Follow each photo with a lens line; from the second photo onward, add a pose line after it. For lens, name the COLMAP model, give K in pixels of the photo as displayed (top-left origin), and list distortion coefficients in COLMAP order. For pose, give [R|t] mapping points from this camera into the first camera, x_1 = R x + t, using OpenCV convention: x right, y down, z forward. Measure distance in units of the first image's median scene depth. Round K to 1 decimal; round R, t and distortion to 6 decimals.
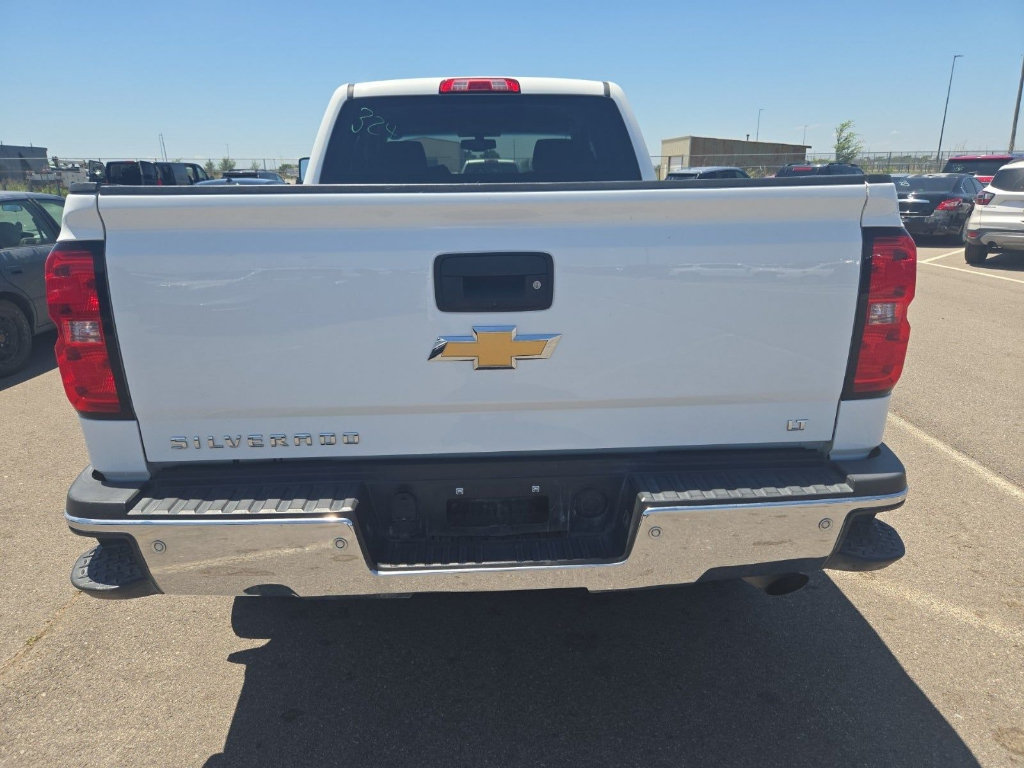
lens RADIAL K [[694.5, 0, 513.2], [0, 694.5, 379.7], [0, 0, 1]] dist [0.052742, -0.082021]
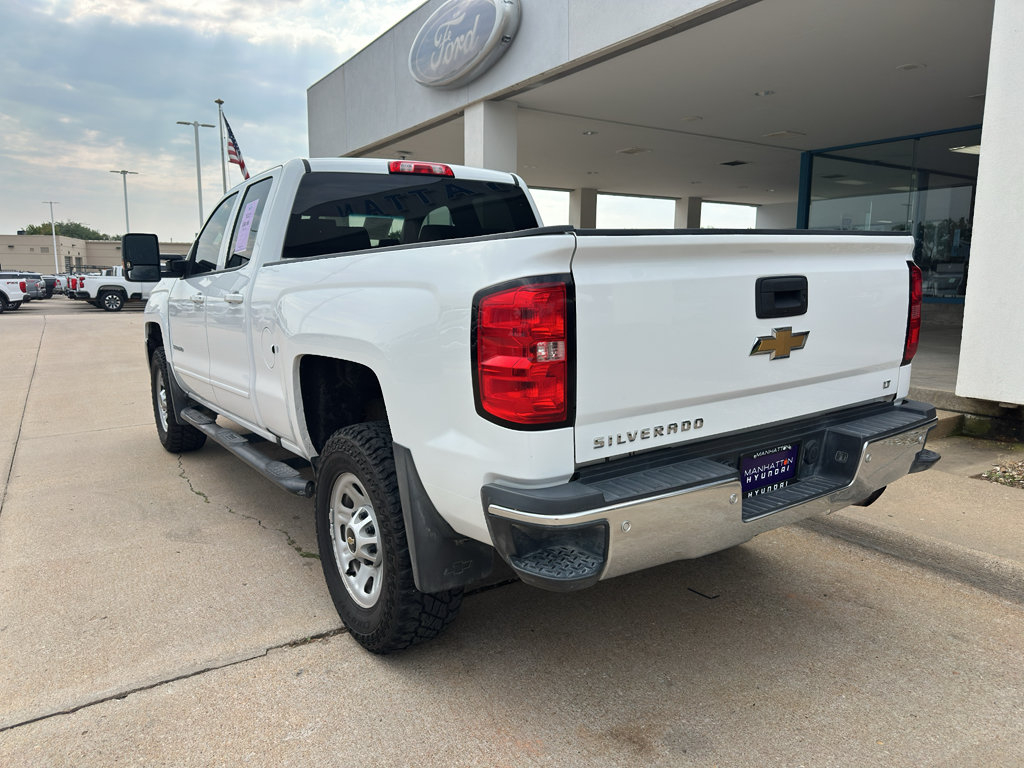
lens RADIAL K [[727.1, 0, 503.6], [0, 727.1, 381.9], [0, 0, 1]] dist [0.045082, -0.051497]
pose [[0.848674, -0.088355, 0.521485, -1.165815], [0.157843, 0.983329, -0.090272, 0.069968], [-0.504815, 0.158924, 0.848472, 0.023295]]
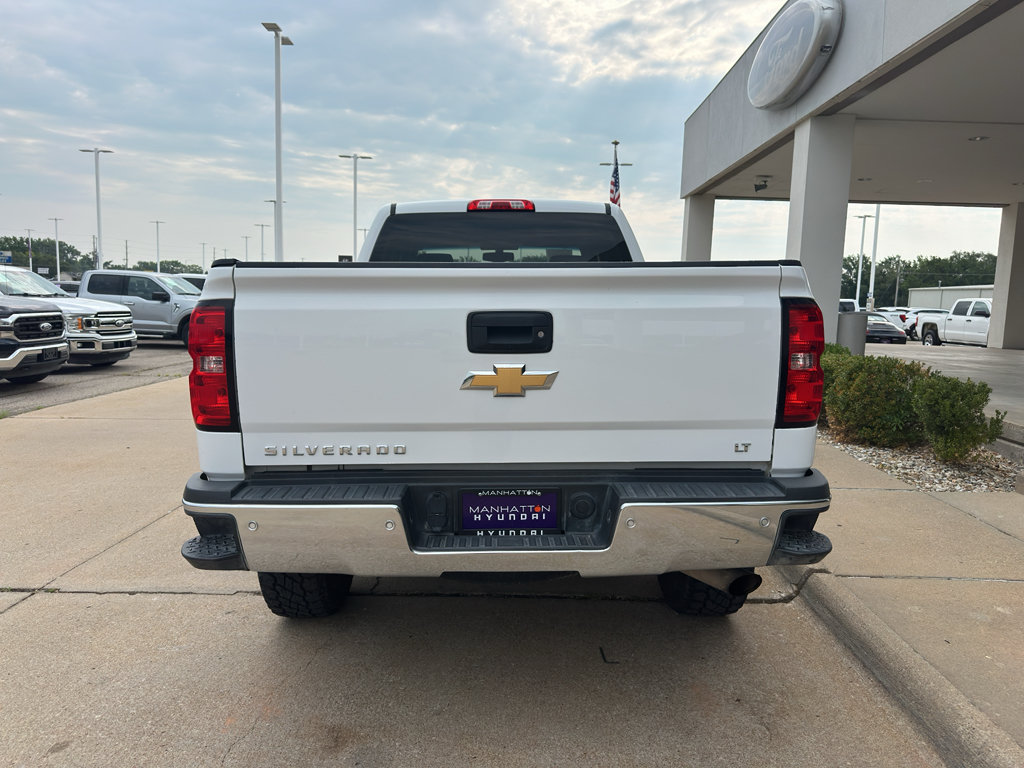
lens RADIAL K [[719.7, 0, 510.2], [0, 719.7, 388.0], [0, 0, 1]] dist [0.051130, -0.051216]
pose [[0.999530, 0.013470, -0.027554, 0.012176], [-0.017704, 0.987008, -0.159693, 0.171920], [0.025045, 0.160106, 0.986782, -0.338937]]
